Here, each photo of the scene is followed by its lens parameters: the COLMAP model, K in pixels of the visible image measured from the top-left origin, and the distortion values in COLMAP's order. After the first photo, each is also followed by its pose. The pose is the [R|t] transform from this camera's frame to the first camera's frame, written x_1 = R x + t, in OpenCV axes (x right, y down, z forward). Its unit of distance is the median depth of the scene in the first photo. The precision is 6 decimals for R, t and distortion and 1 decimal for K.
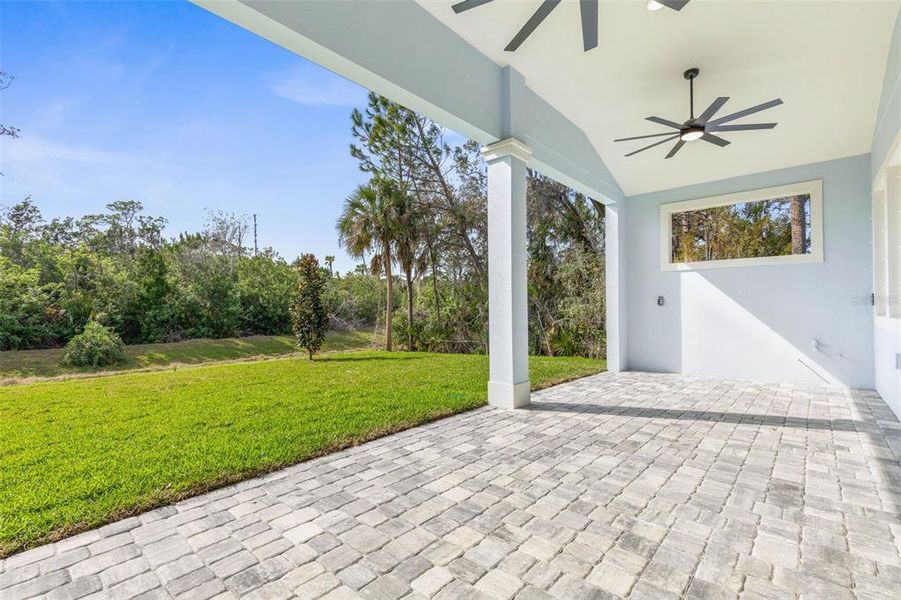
lens RADIAL K [[403.1, 0, 453.9], [0, 403.1, 306.6], [0, 0, 1]] dist [0.010960, -0.000732]
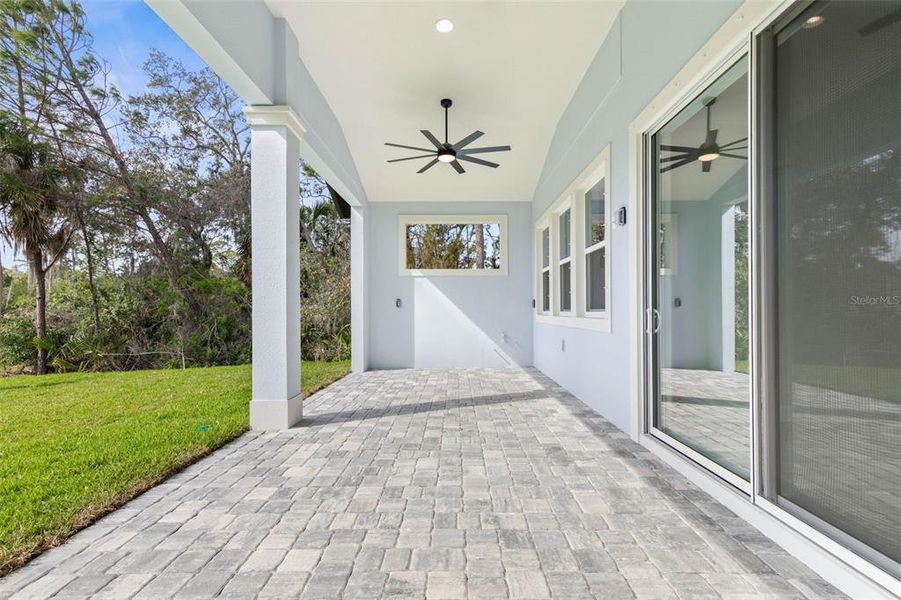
lens RADIAL K [[403.1, 0, 453.9], [0, 403.1, 306.6], [0, 0, 1]] dist [0.010960, -0.000732]
pose [[0.756129, 0.007129, 0.654384, -0.137113], [-0.003834, 0.999972, -0.006464, 0.003163], [-0.654412, 0.002379, 0.756135, 0.132855]]
